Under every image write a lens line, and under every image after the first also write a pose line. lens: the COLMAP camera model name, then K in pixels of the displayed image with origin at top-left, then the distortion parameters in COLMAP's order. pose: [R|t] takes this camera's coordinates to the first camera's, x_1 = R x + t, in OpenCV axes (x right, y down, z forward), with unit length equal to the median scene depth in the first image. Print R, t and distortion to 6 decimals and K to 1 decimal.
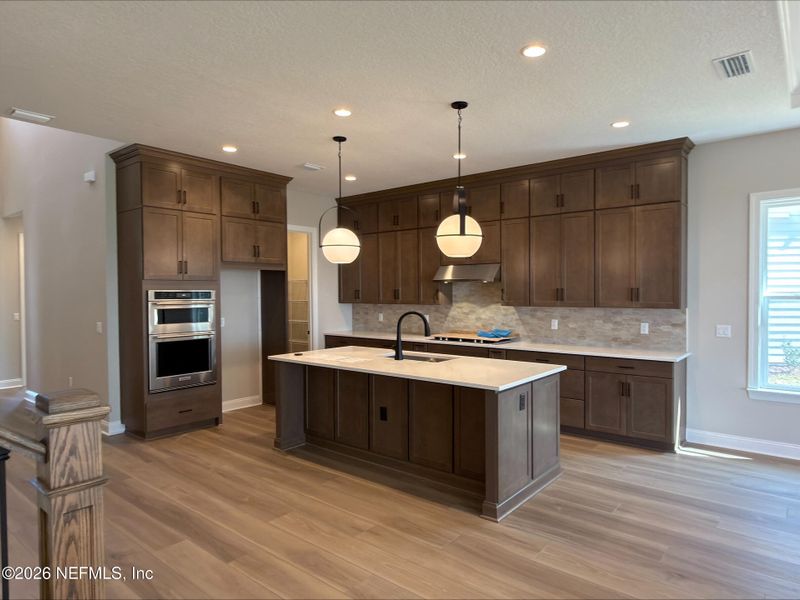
lens RADIAL K [[499.7, 0, 401.0], [0, 499.7, 304.6], [0, 0, 1]] dist [-0.005783, 0.011253]
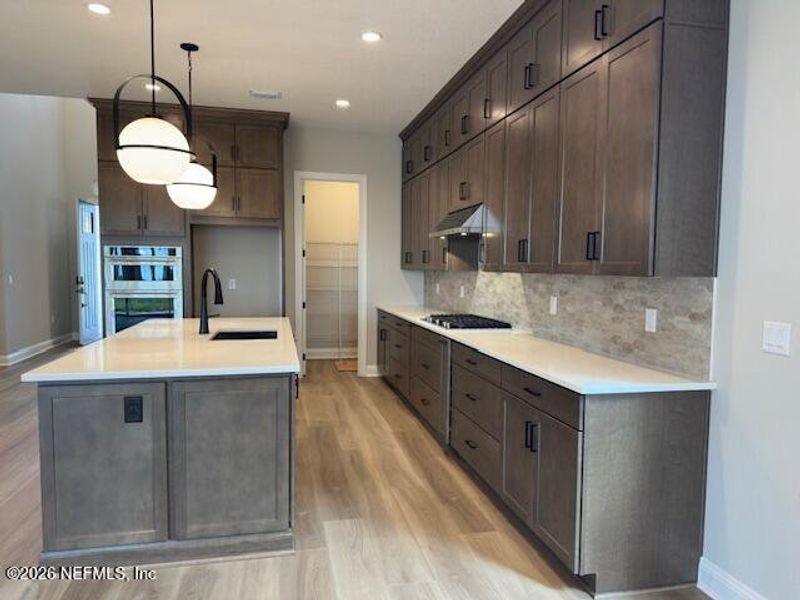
lens RADIAL K [[560.9, 0, 400.5], [0, 560.9, 302.9], [0, 0, 1]] dist [0.012422, -0.012007]
pose [[0.790238, 0.053163, -0.610490, 0.624801], [-0.031554, 0.998438, 0.046101, 0.014639], [0.611987, -0.017167, 0.790681, 0.445487]]
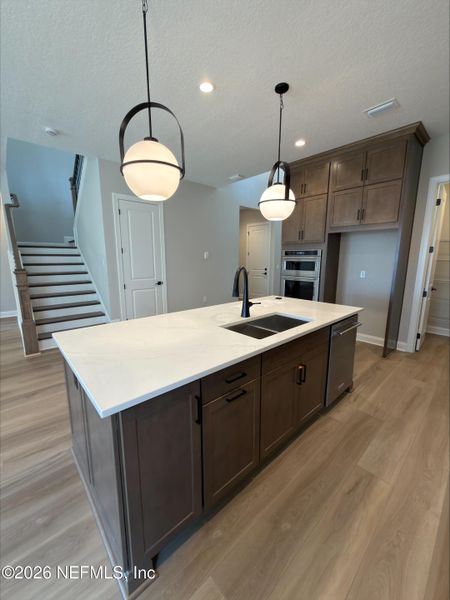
lens RADIAL K [[239.9, 0, 225.6], [0, 239.9, 300.2], [0, 0, 1]] dist [-0.000518, 0.000477]
pose [[-0.135698, 0.177546, -0.974712, 0.383289], [-0.029379, 0.982658, 0.183084, -0.003503], [0.990315, 0.053480, -0.128128, 0.869863]]
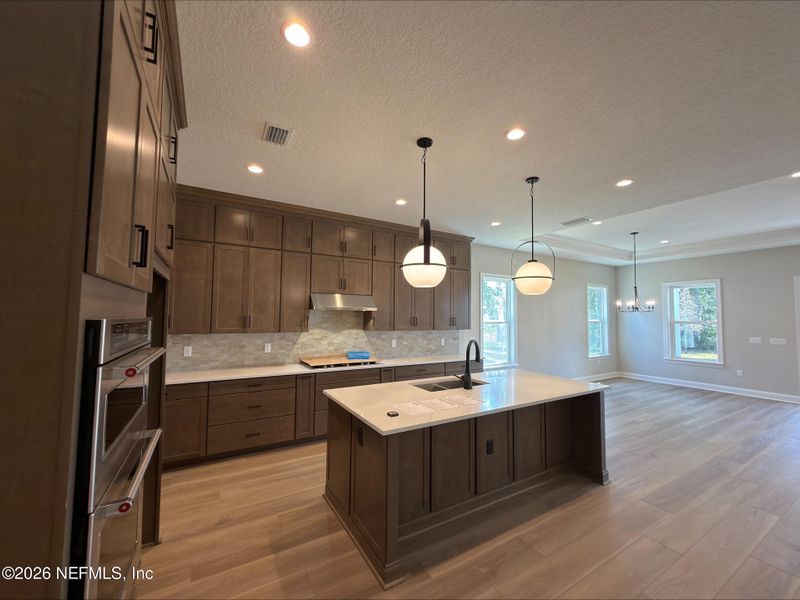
lens RADIAL K [[319.9, 0, 399.1], [0, 319.9, 299.0], [0, 0, 1]] dist [-0.000518, 0.000477]
pose [[0.342042, 0.058740, 0.937847, -0.571848], [0.013817, 0.997622, -0.067523, -0.024685], [-0.939583, 0.036054, 0.340417, 0.771850]]
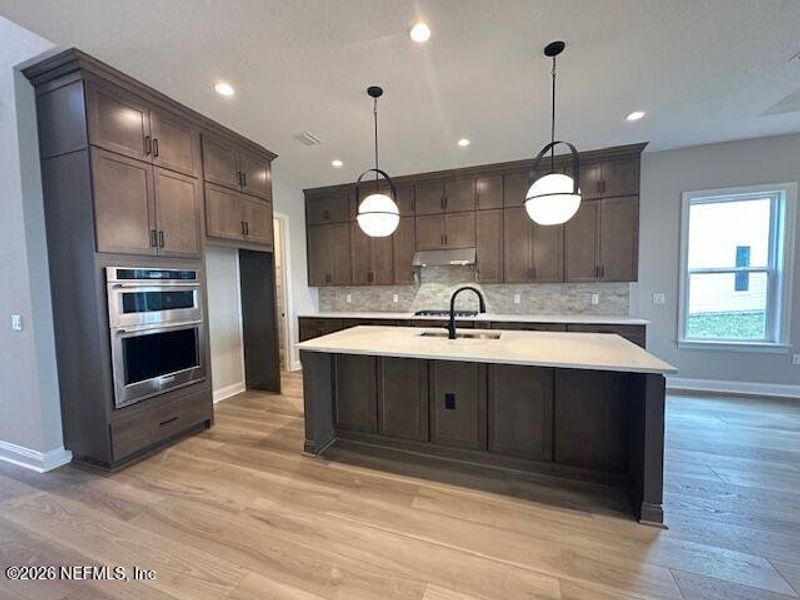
lens RADIAL K [[319.9, 0, 401.9], [0, 319.9, 299.4], [0, 0, 1]] dist [-0.000518, 0.000477]
pose [[0.941541, -0.031754, 0.335399, -0.248433], [0.023224, 0.999297, 0.029414, 0.013421], [-0.336097, -0.019905, 0.941617, 0.402065]]
